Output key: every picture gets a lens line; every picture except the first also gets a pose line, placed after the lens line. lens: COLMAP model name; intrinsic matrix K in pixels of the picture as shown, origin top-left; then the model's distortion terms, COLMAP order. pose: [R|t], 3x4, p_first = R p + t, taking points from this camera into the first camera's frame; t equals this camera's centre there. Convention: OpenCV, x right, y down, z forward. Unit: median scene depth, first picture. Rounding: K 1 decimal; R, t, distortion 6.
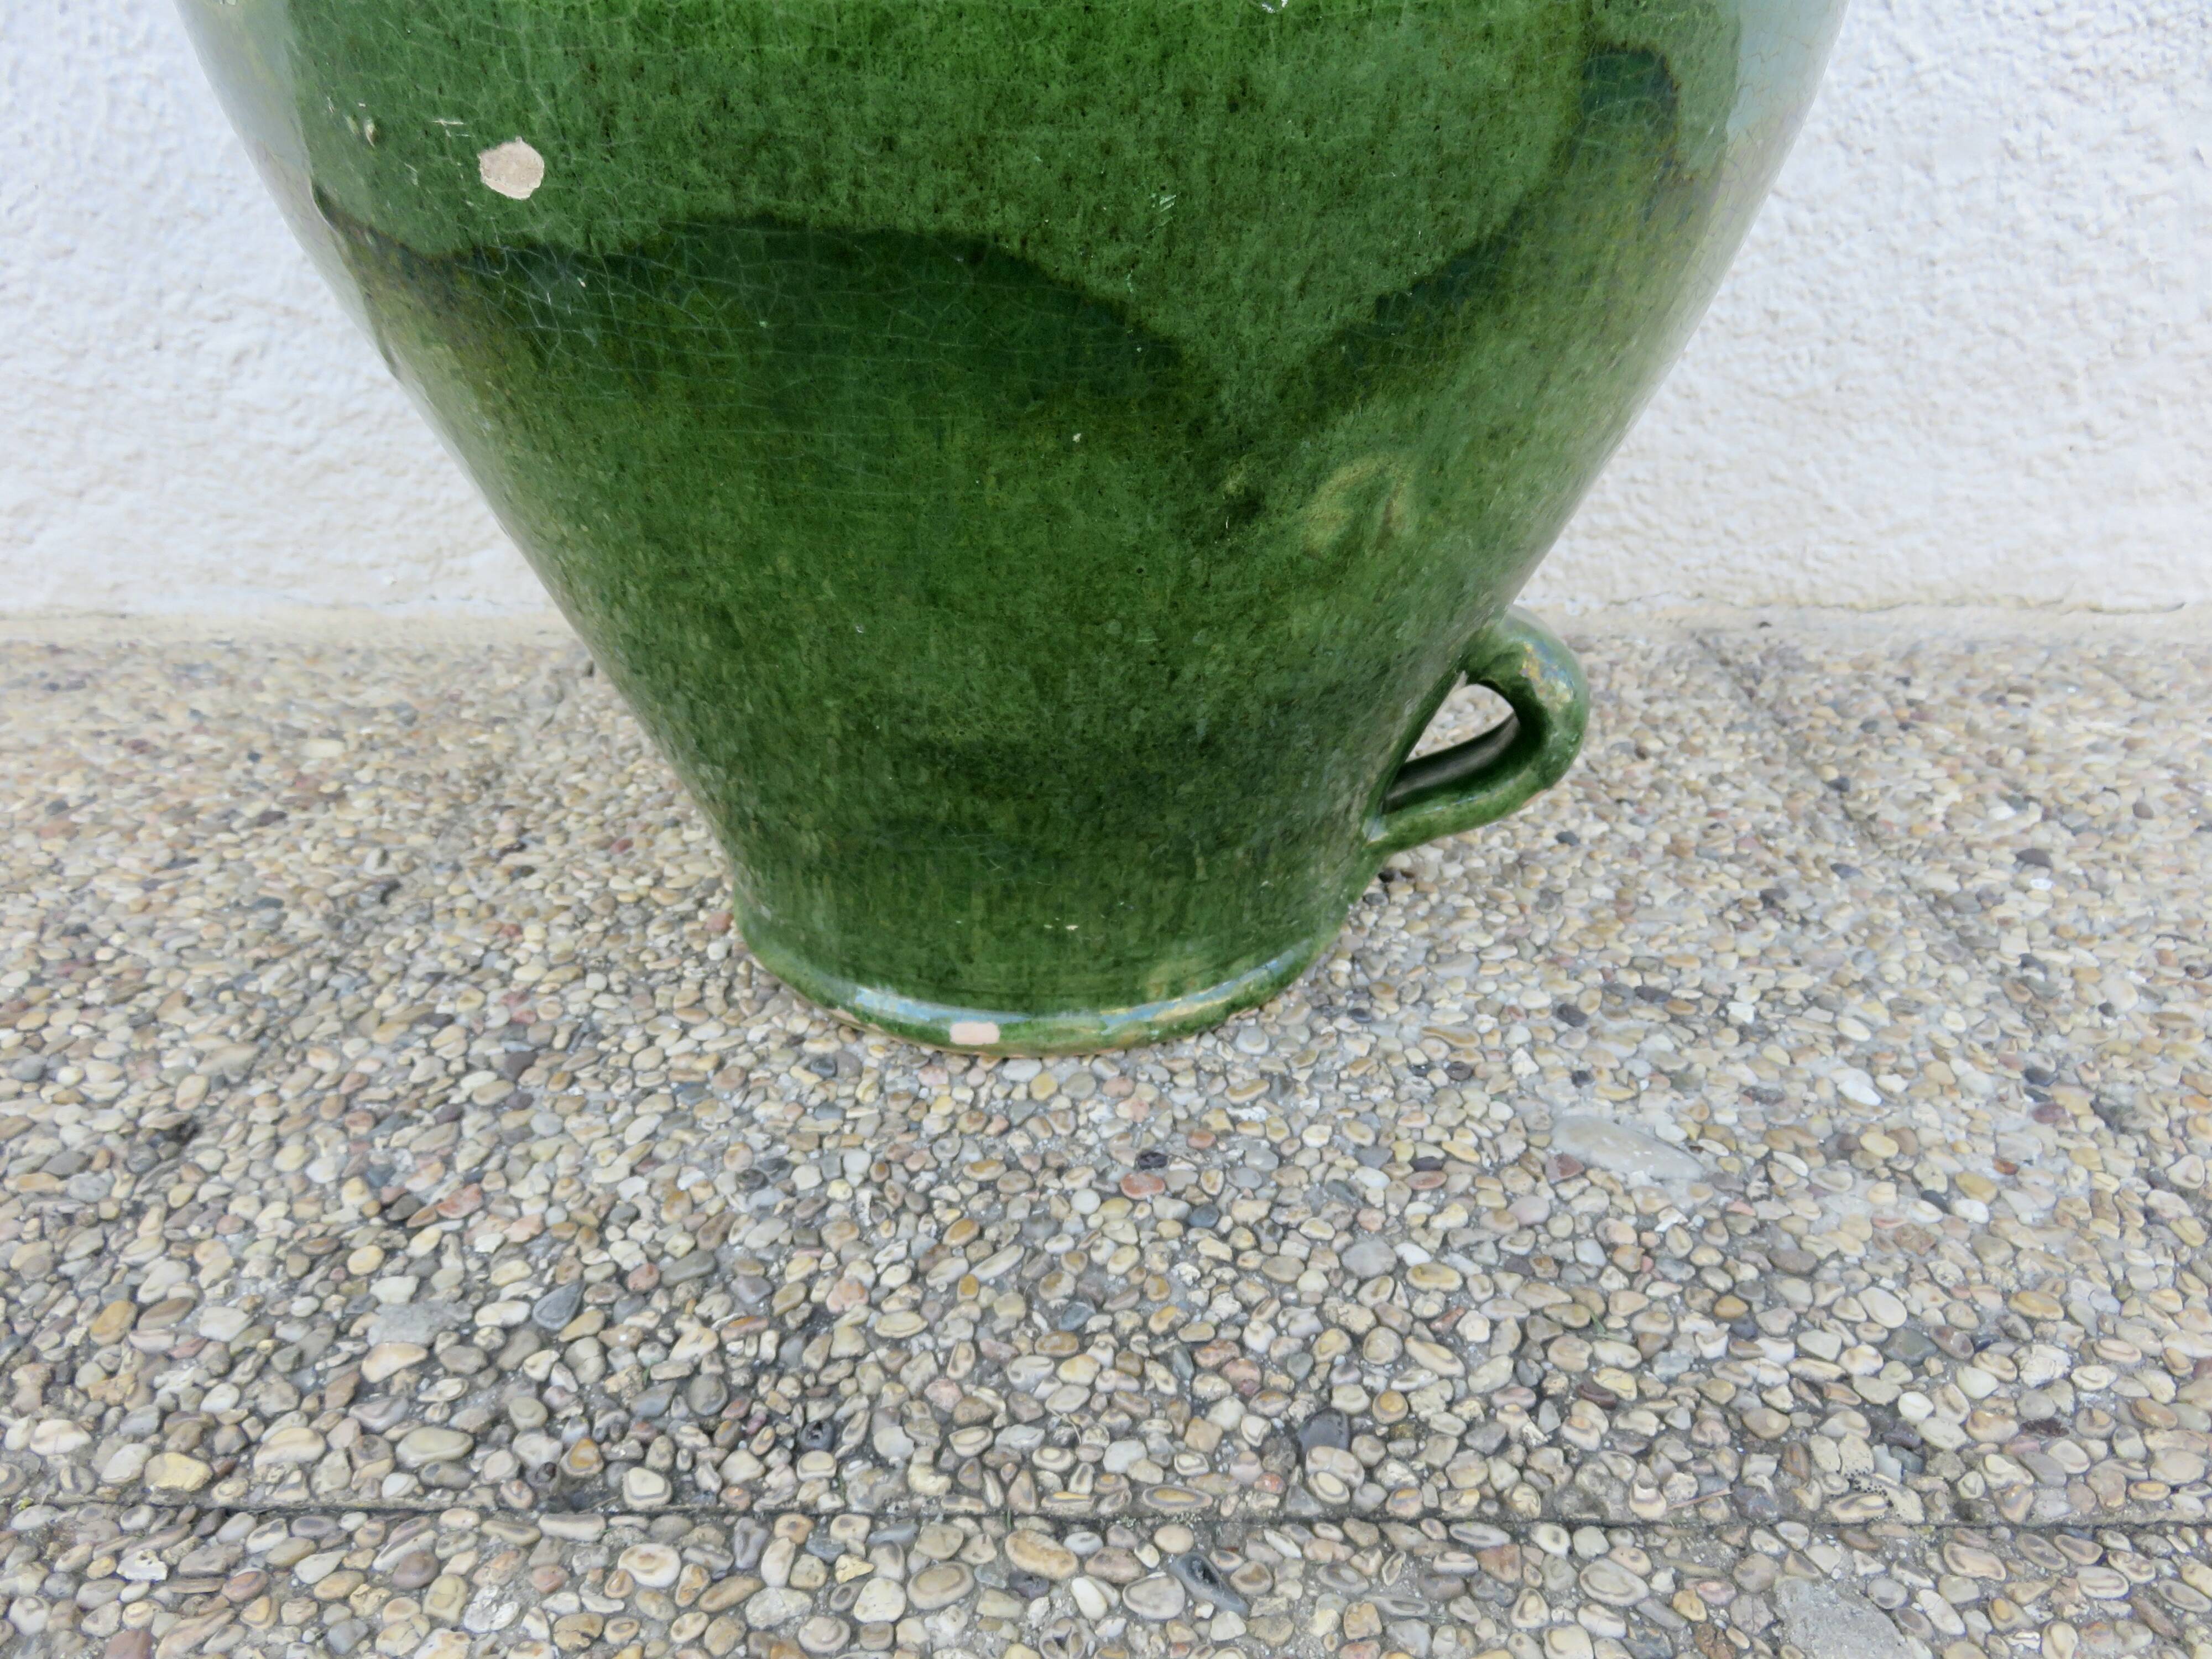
lens RADIAL K [[1665.6, 0, 1119.0], [0, 1665.6, 829.6], [0, 0, 1]] dist [-0.006580, -0.002665]
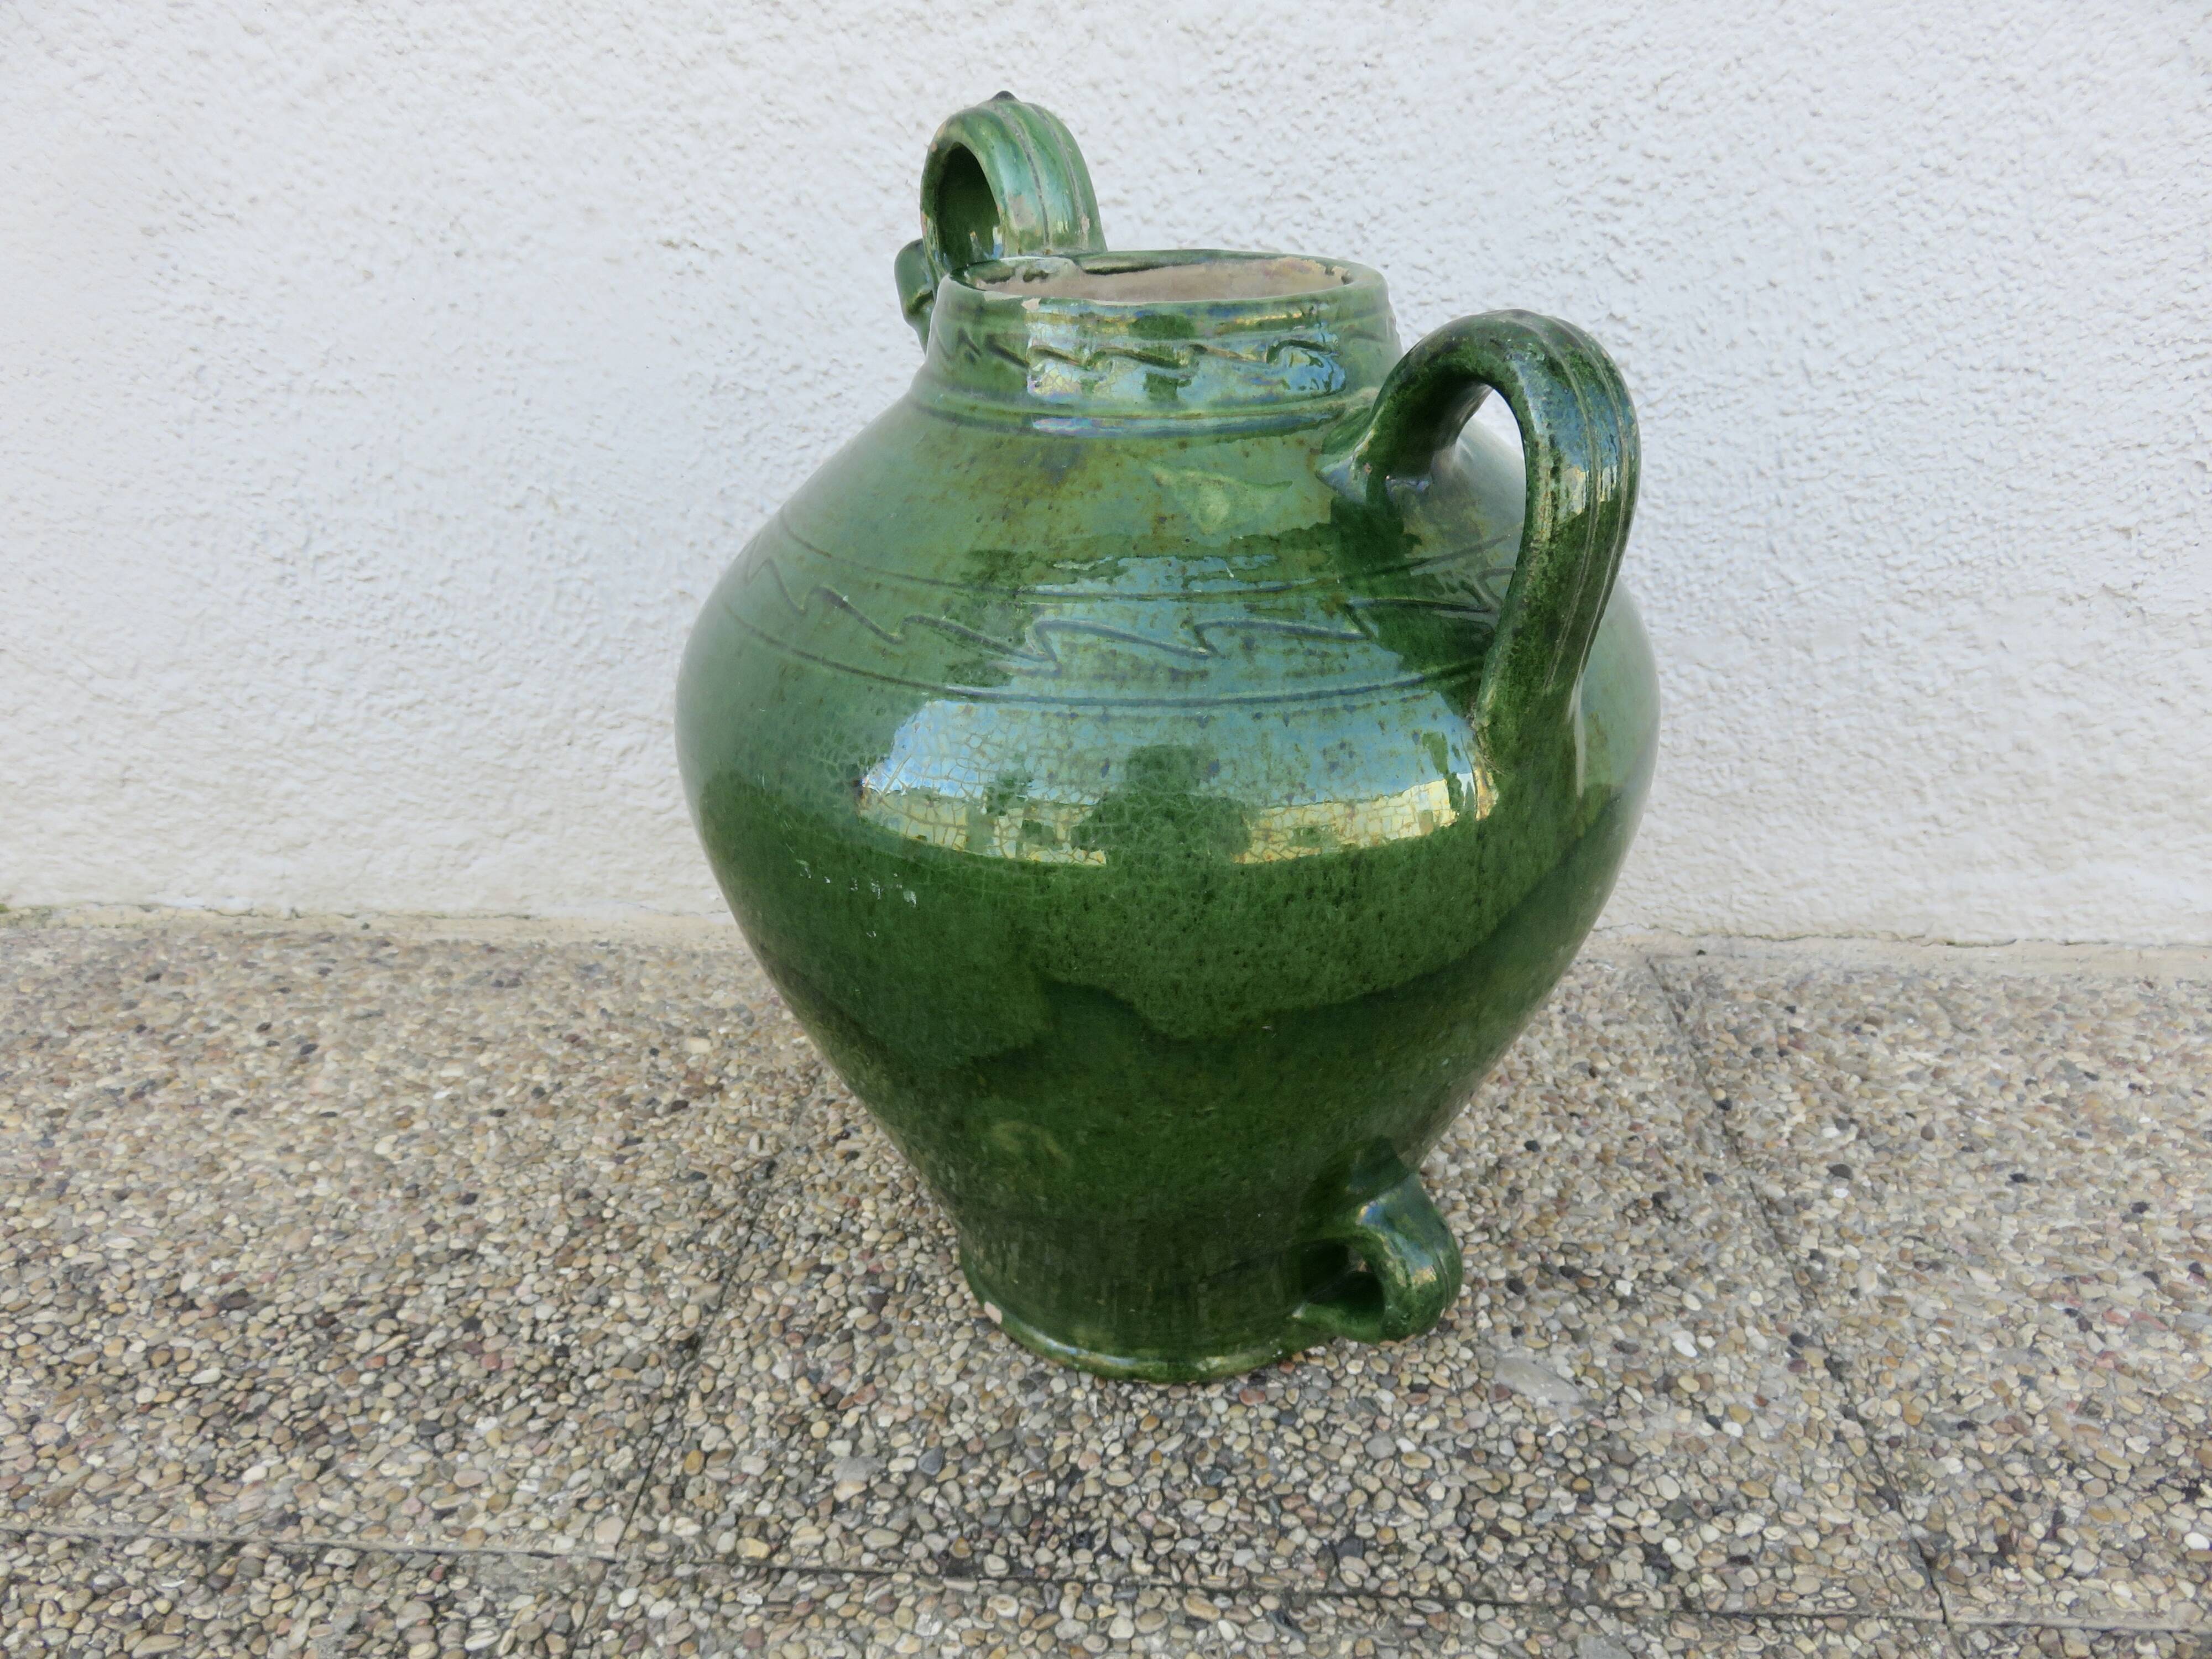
lens RADIAL K [[1665.6, 0, 1123.5], [0, 1665.6, 827.7], [0, 0, 1]] dist [-0.006580, -0.002665]
pose [[0.998562, 0.015171, -0.051412, -0.037346], [-0.017104, 0.999155, -0.037377, -0.291867], [0.050801, 0.038203, 0.997978, -0.712401]]
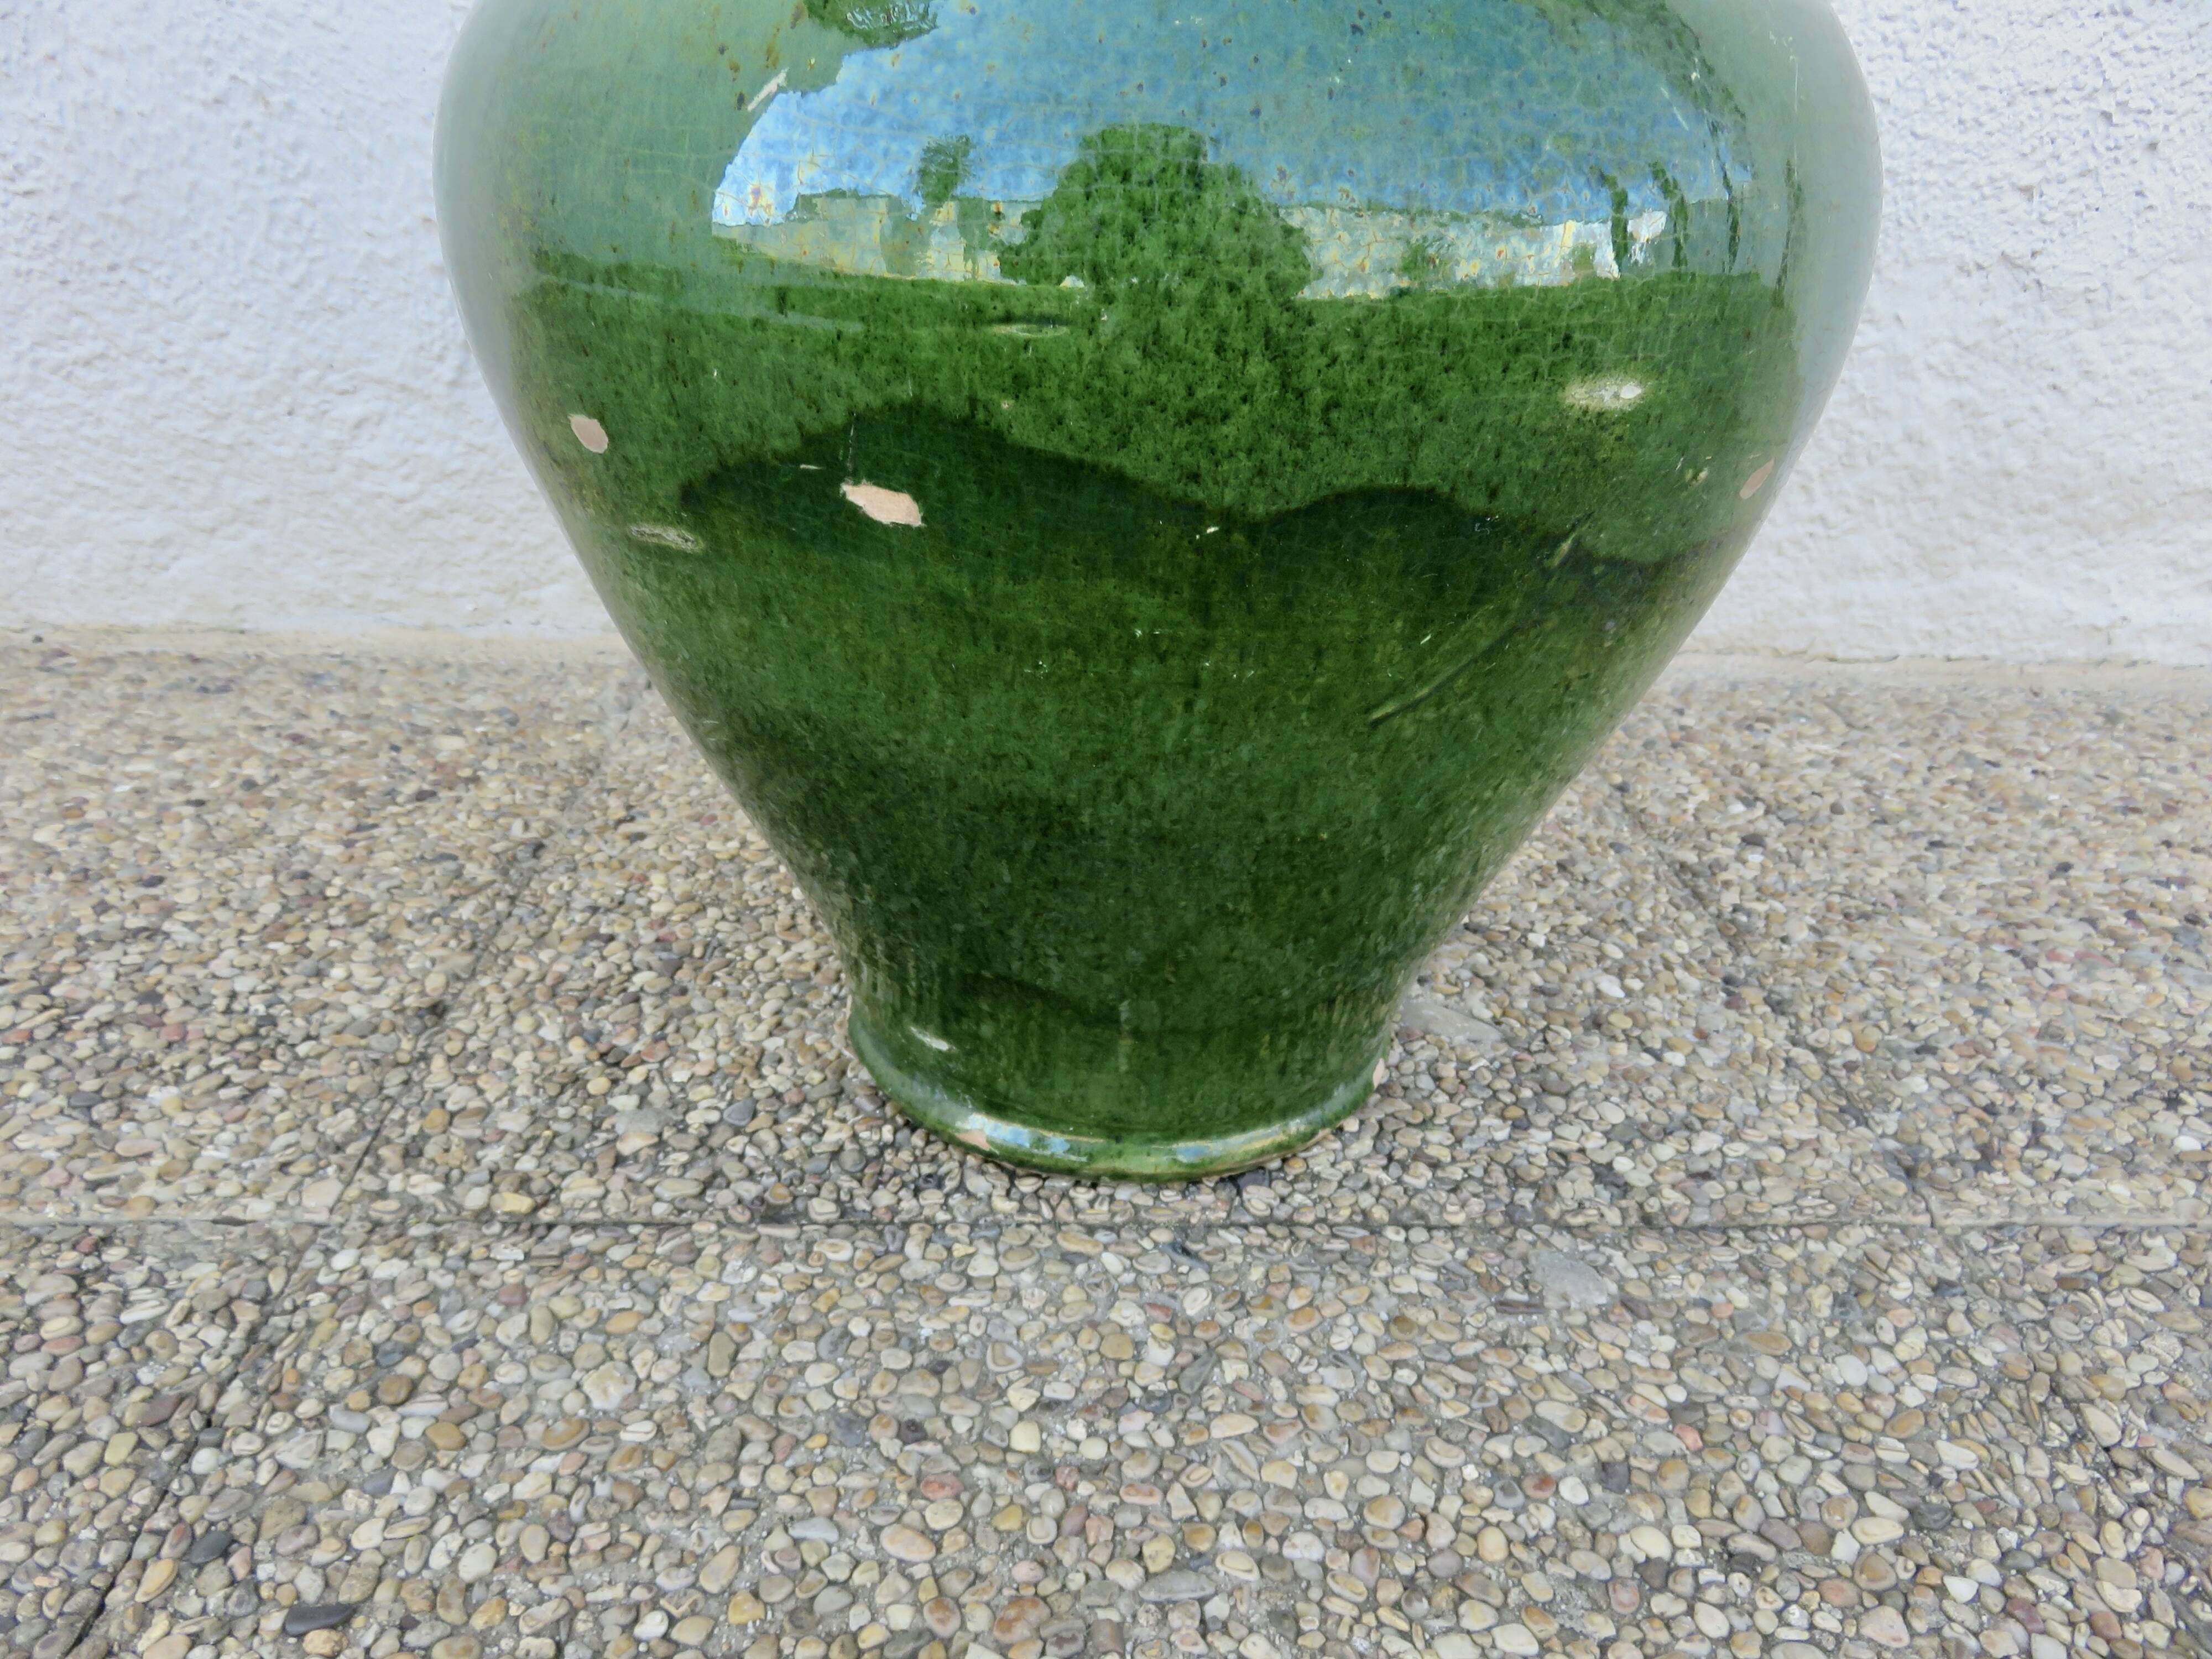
lens RADIAL K [[1665.6, 0, 1120.1], [0, 1665.6, 828.9], [0, 0, 1]] dist [-0.006580, -0.002665]
pose [[0.997452, 0.012551, 0.070224, -0.090426], [-0.011519, 0.999820, -0.015078, 0.044206], [-0.070401, 0.014231, 0.997417, -0.434189]]
